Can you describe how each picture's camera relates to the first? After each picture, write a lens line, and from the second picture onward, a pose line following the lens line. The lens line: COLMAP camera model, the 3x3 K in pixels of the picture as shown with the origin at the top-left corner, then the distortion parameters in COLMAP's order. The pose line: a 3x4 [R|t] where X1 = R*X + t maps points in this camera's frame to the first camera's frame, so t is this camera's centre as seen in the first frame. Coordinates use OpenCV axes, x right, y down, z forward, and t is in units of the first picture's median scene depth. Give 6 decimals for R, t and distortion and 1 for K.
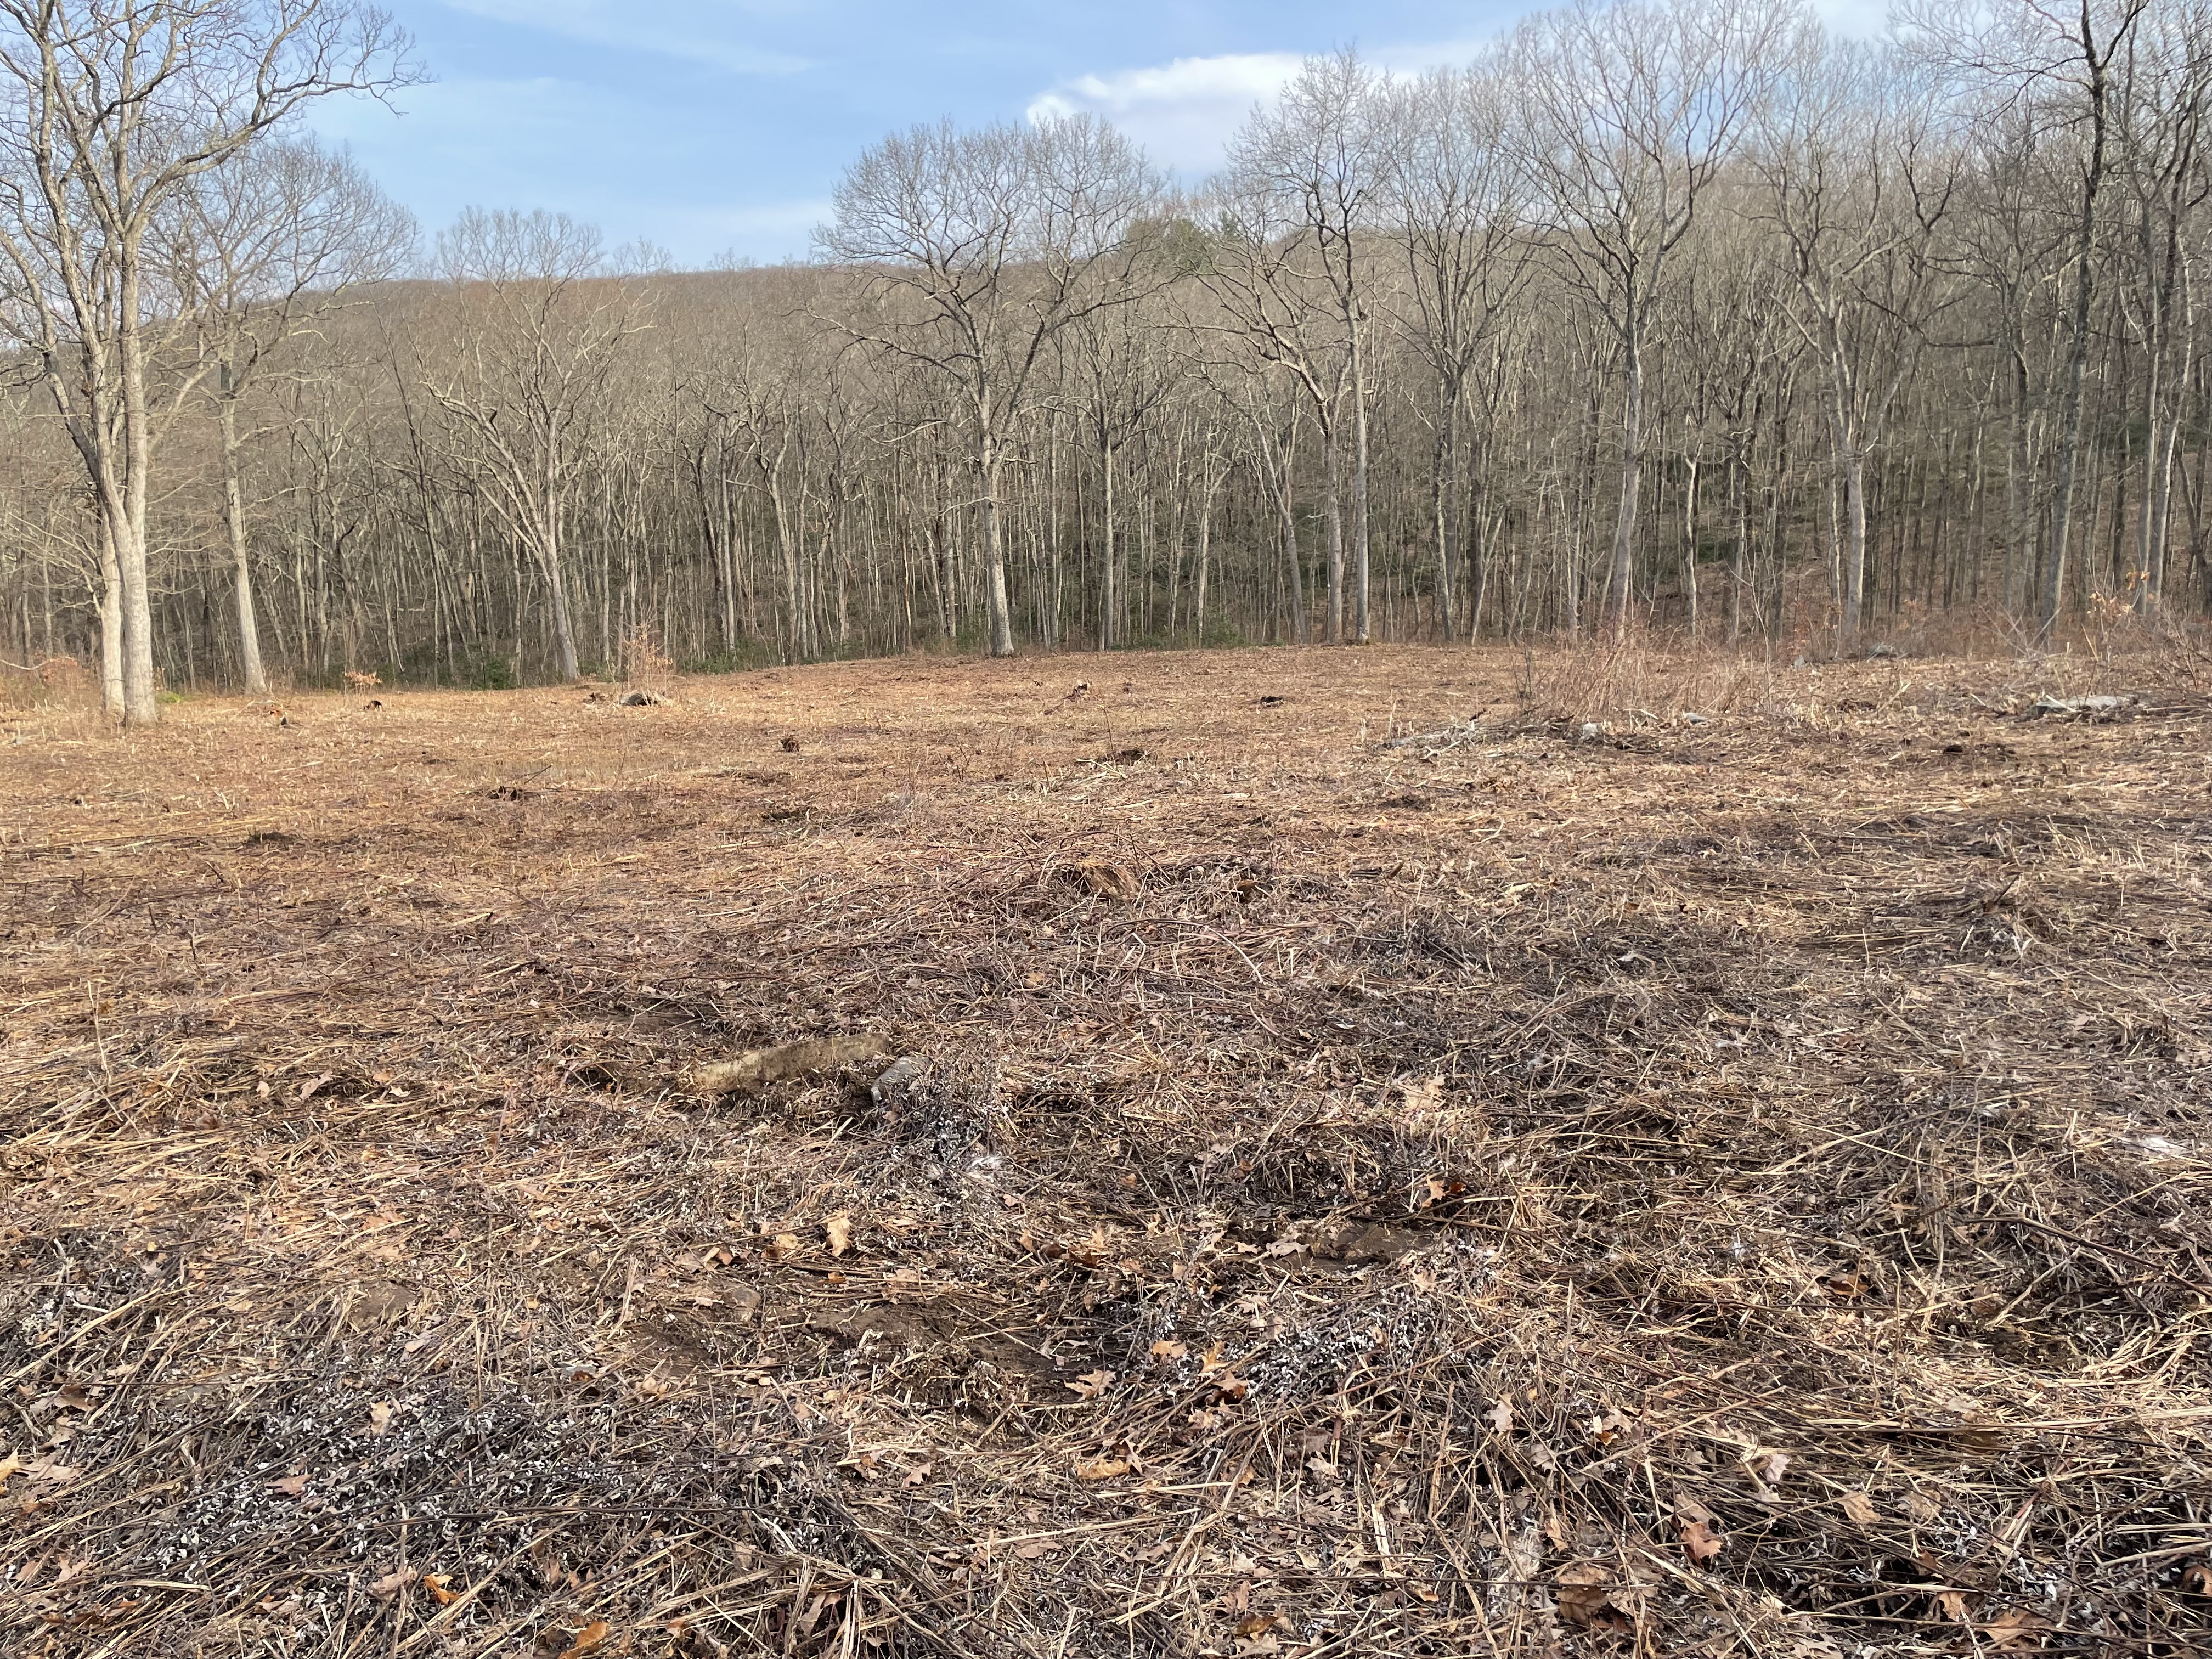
lens RADIAL K [[1691.9, 0, 1100.2], [0, 1691.9, 835.8], [0, 0, 1]] dist [0.023542, -0.039355]
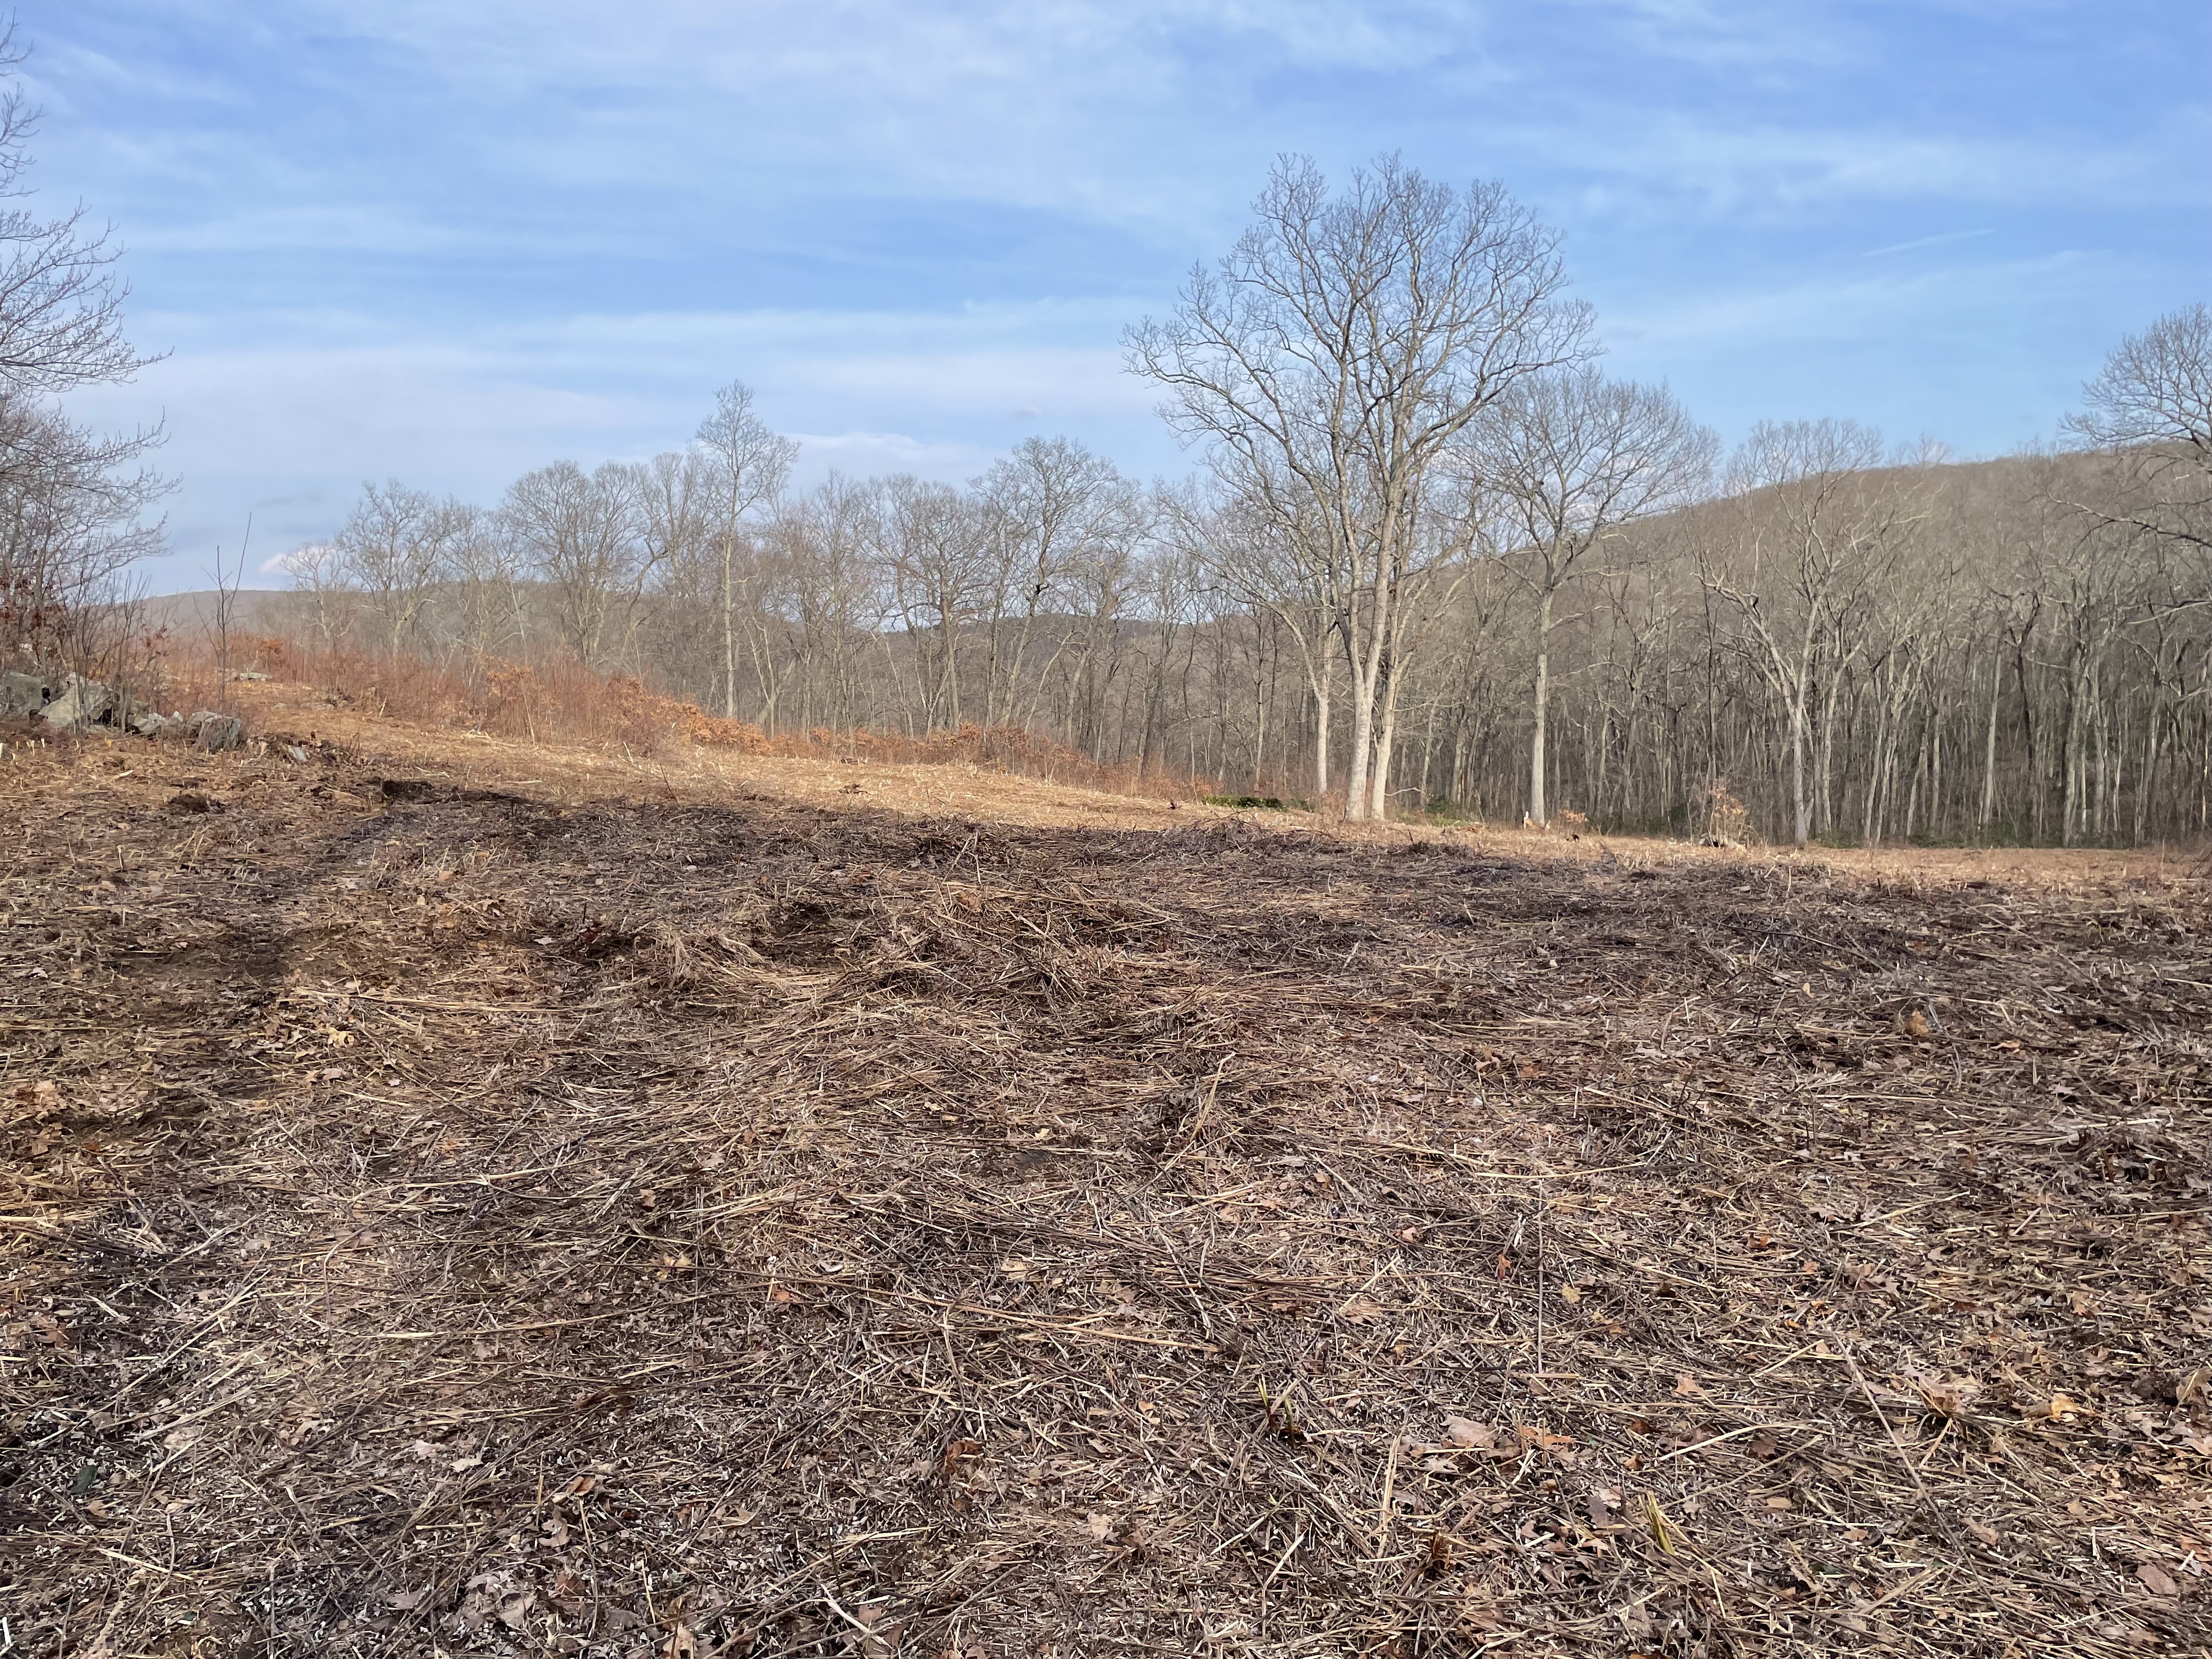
lens RADIAL K [[1691.9, 0, 1118.0], [0, 1691.9, 818.8], [0, 0, 1]] dist [0.023542, -0.039355]
pose [[0.699484, 0.083427, -0.709762, 0.153530], [-0.163537, 0.985495, -0.045332, 0.013098], [0.695685, 0.147781, 0.702982, -0.060011]]
